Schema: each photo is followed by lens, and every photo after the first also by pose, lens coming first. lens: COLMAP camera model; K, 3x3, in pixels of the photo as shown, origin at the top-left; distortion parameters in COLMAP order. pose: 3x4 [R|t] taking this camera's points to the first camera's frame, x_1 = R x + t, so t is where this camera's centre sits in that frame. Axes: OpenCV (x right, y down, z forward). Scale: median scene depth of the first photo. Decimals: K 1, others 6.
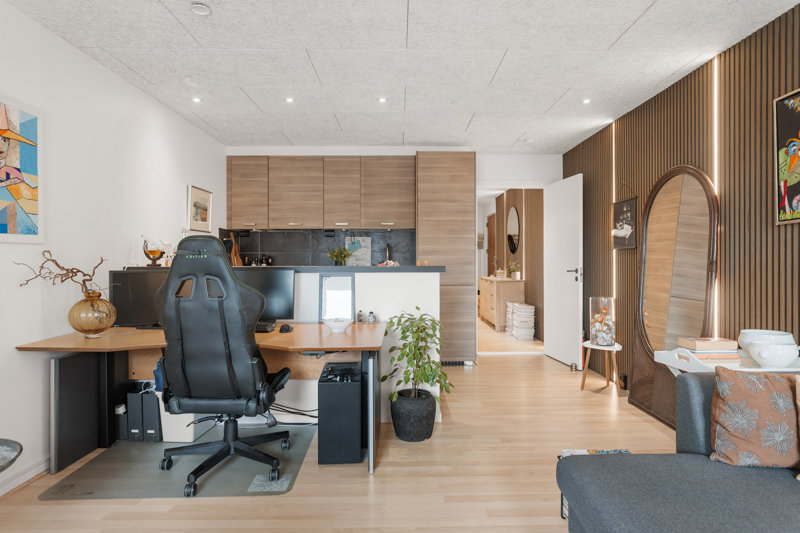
lens RADIAL K [[469.8, 0, 402.1], [0, 469.8, 268.5], [0, 0, 1]] dist [-0.003864, 0.001535]
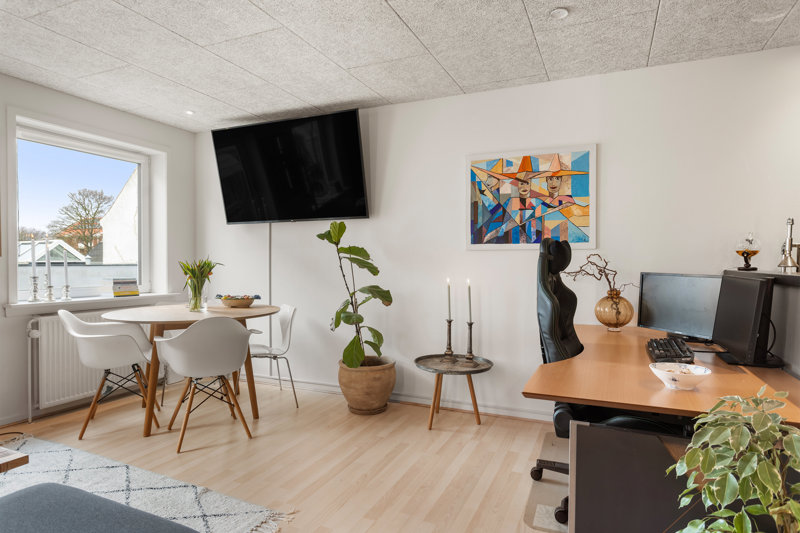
lens RADIAL K [[469.8, 0, 399.4], [0, 469.8, 266.4], [0, 0, 1]] dist [-0.003864, 0.001535]
pose [[-0.423191, 0.009485, -0.905991, 0.621267], [-0.020380, 0.999593, 0.019984, -0.020488], [0.905811, 0.026922, -0.422826, 1.089985]]
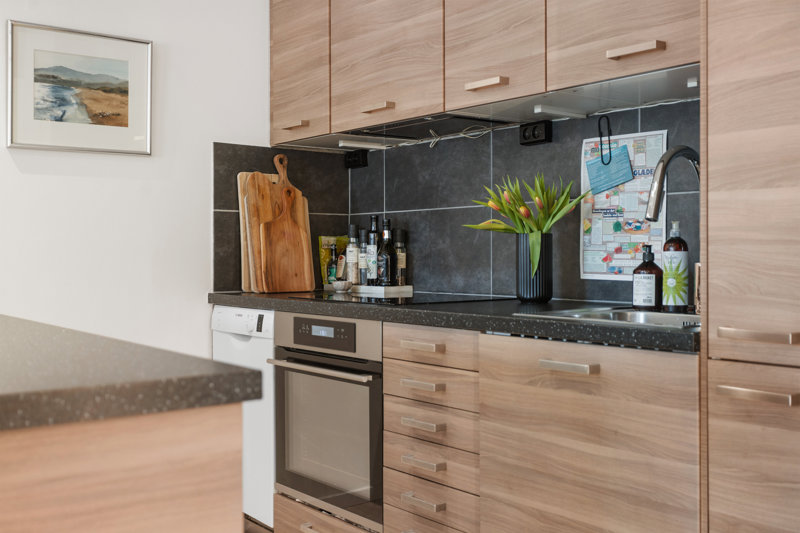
lens RADIAL K [[919.6, 0, 400.9], [0, 919.6, 263.6], [0, 0, 1]] dist [0.014436, 0.000000]
pose [[0.603123, 0.008747, -0.797600, 0.502116], [-0.014270, 0.999898, 0.000175, 0.005482], [0.797520, 0.011276, 0.603187, 1.390377]]
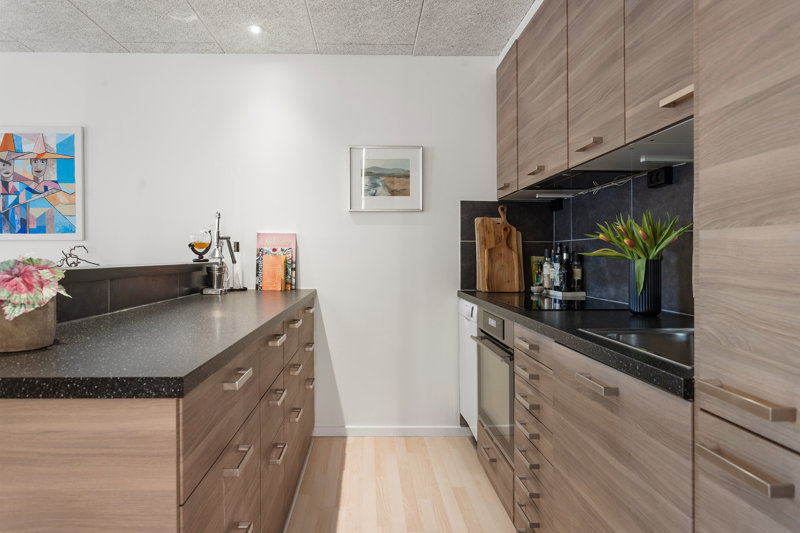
lens RADIAL K [[467.8, 0, 376.8], [0, 467.8, 258.2], [0, 0, 1]] dist [-0.011404, 0.005922]
pose [[0.001175, 0.007540, -0.999971, 0.409951], [-0.019993, 0.999772, 0.007515, -0.031932], [0.999799, 0.019983, 0.001326, 1.785461]]
